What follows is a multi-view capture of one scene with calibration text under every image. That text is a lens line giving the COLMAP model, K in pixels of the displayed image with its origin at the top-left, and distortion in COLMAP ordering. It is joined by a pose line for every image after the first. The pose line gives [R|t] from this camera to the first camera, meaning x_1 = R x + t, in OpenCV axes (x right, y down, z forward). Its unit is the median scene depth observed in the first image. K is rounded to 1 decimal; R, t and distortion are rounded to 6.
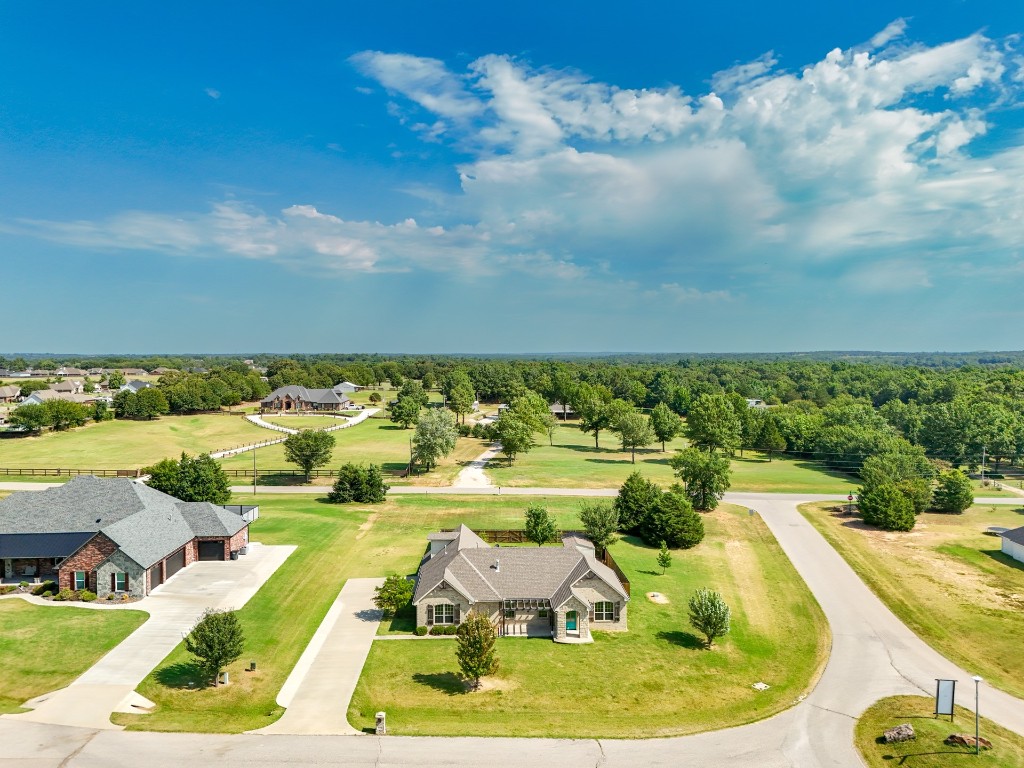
lens RADIAL K [[755.5, 0, 505.4], [0, 755.5, 380.0], [0, 0, 1]] dist [0.046663, -0.024030]
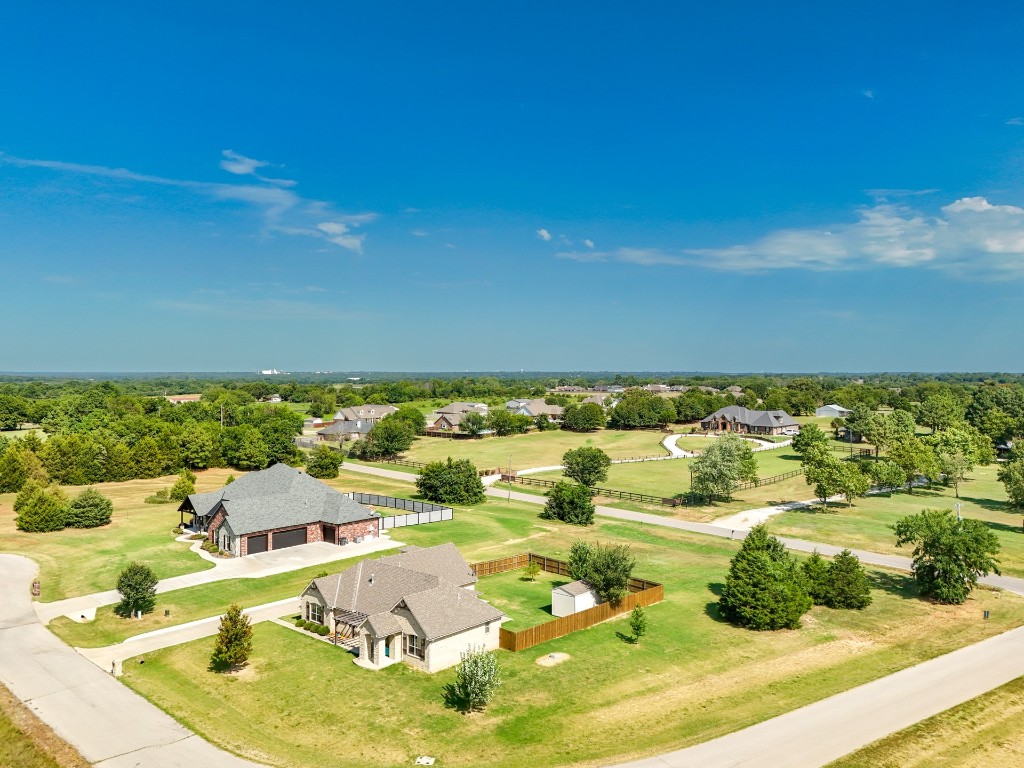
lens RADIAL K [[804.5, 0, 542.2], [0, 804.5, 397.2], [0, 0, 1]] dist [0.050261, -0.033929]
pose [[0.723866, 0.025884, -0.689455, 0.641850], [-0.028173, 0.999571, 0.007948, -0.013142], [0.689365, 0.013671, 0.724285, 0.255656]]
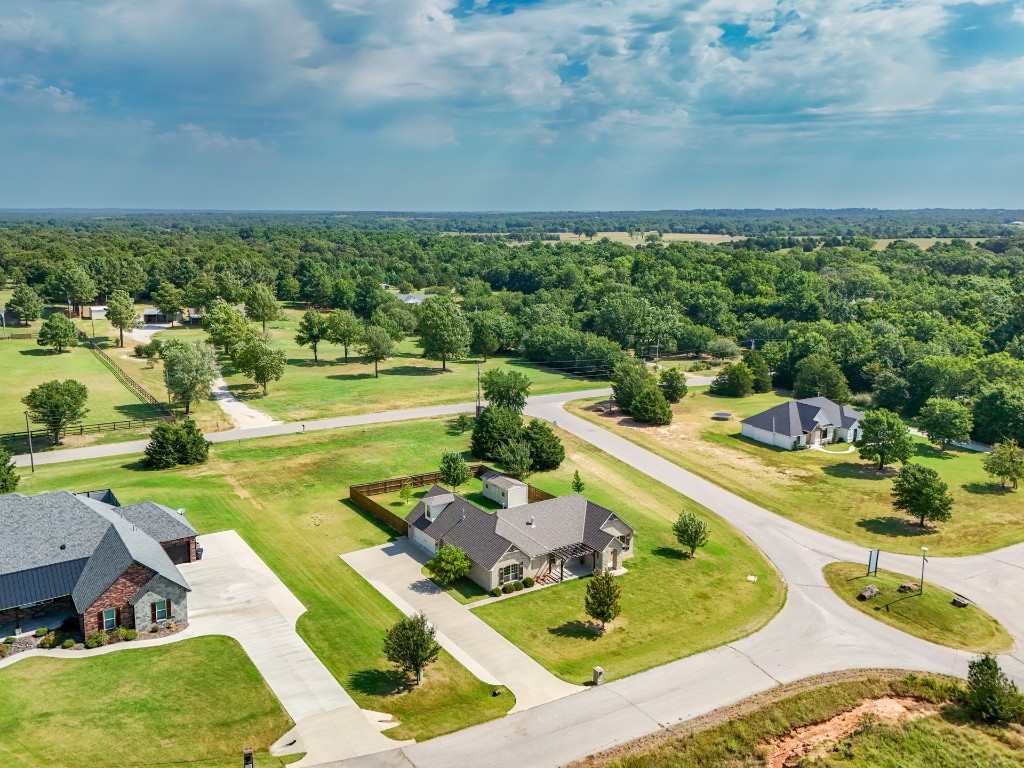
lens RADIAL K [[850.8, 0, 453.7], [0, 850.8, 391.3], [0, 0, 1]] dist [0.063970, -0.022368]
pose [[0.870513, -0.098802, 0.482126, -0.488785], [0.013884, 0.984181, 0.176619, -0.114833], [-0.491950, -0.147055, 0.858114, 0.014228]]
